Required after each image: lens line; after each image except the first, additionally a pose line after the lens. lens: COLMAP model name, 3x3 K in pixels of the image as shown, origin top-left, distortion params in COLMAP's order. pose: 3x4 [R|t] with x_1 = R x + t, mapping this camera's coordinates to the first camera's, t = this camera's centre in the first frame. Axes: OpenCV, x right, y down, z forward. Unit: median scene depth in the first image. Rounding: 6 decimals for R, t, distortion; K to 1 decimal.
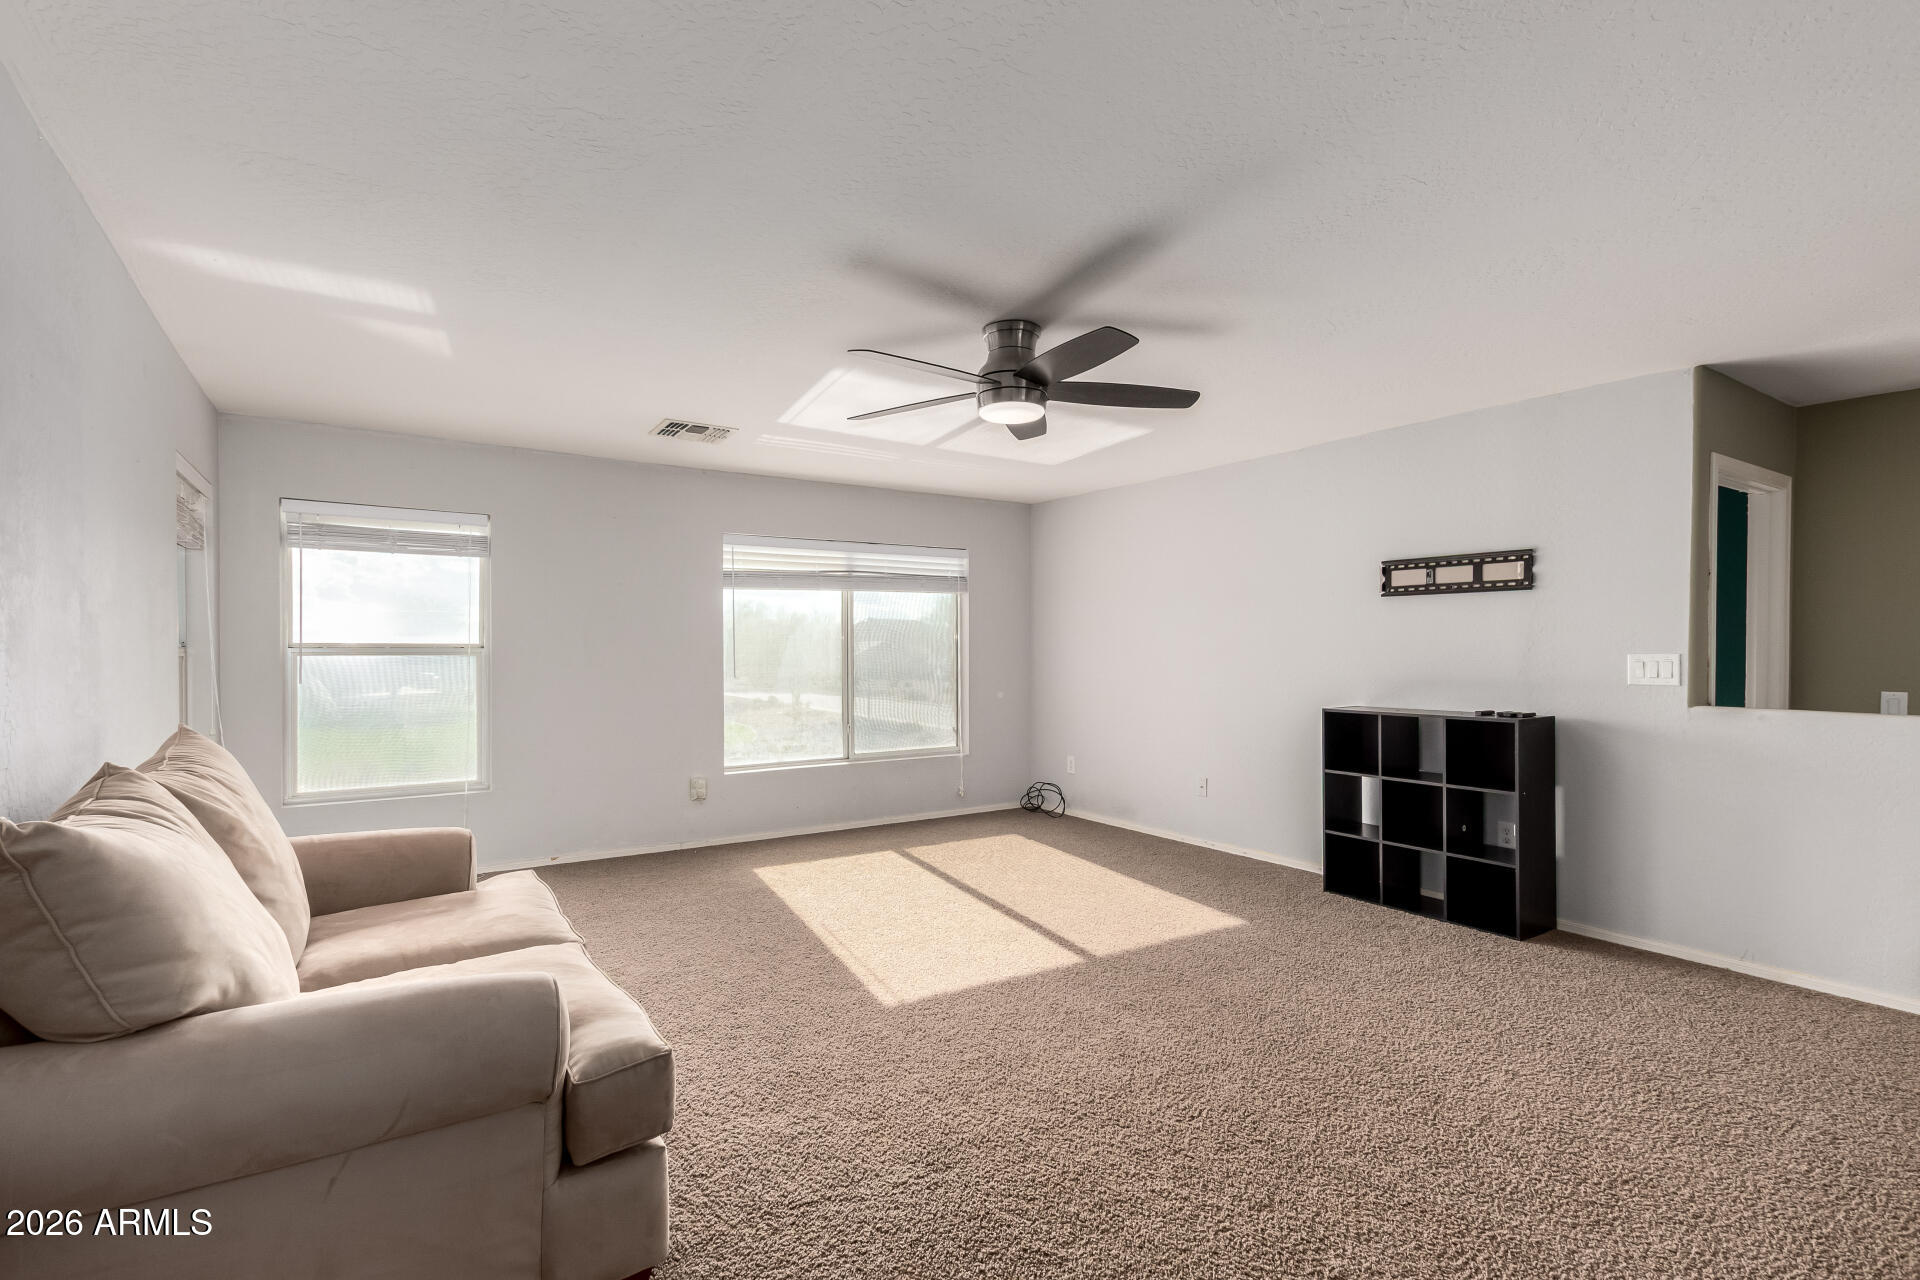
lens RADIAL K [[902.9, 0, 963.5], [0, 902.9, 650.9], [0, 0, 1]] dist [0.004406, 0.000493]
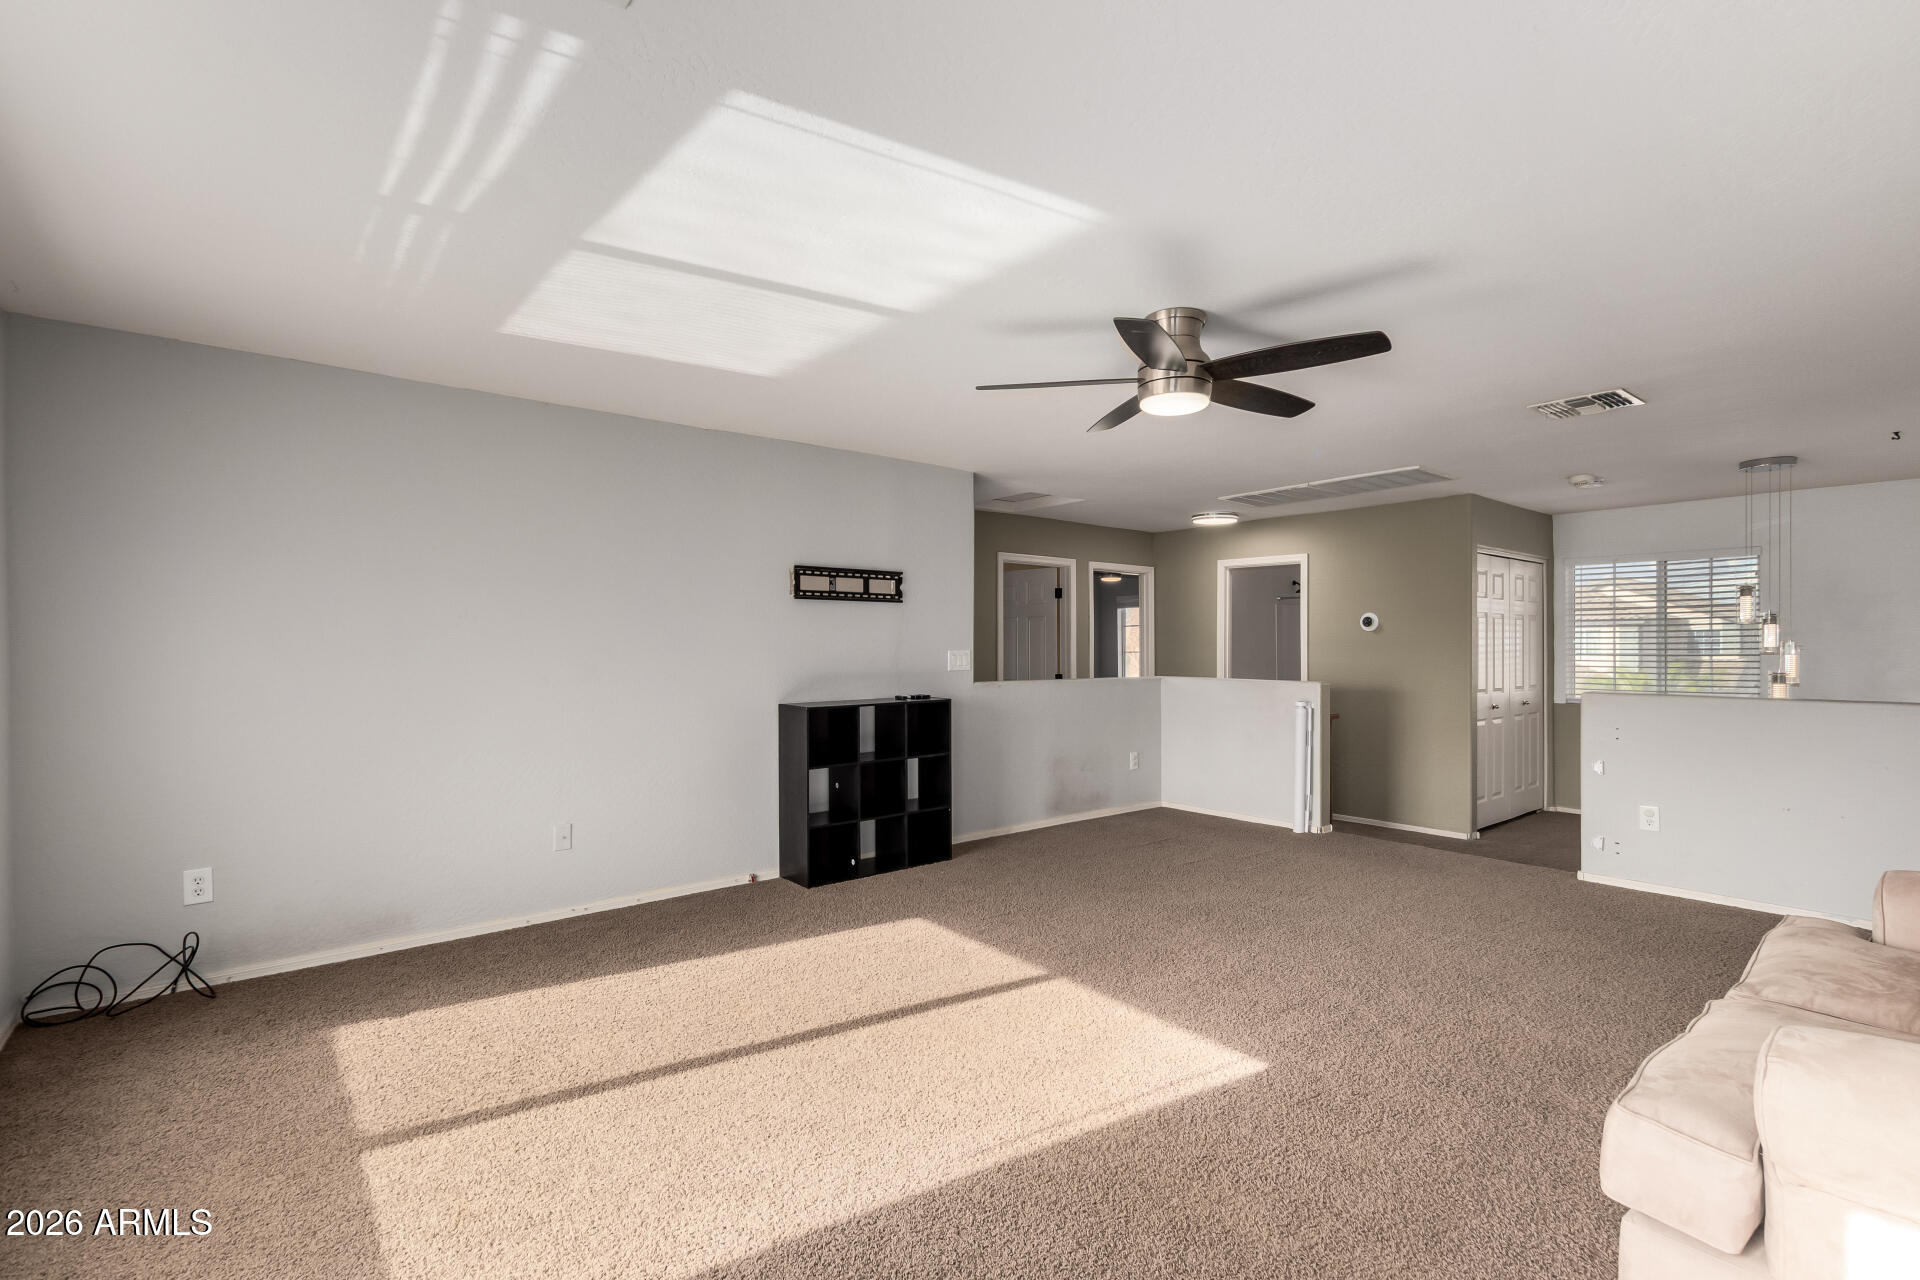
lens RADIAL K [[902.9, 0, 946.0], [0, 902.9, 644.2], [0, 0, 1]] dist [0.004406, 0.000493]
pose [[-0.105022, 0.001878, 0.994468, -0.638196], [0.007425, 0.999972, -0.001104, -0.004082], [-0.994442, 0.007268, -0.105033, 0.980299]]
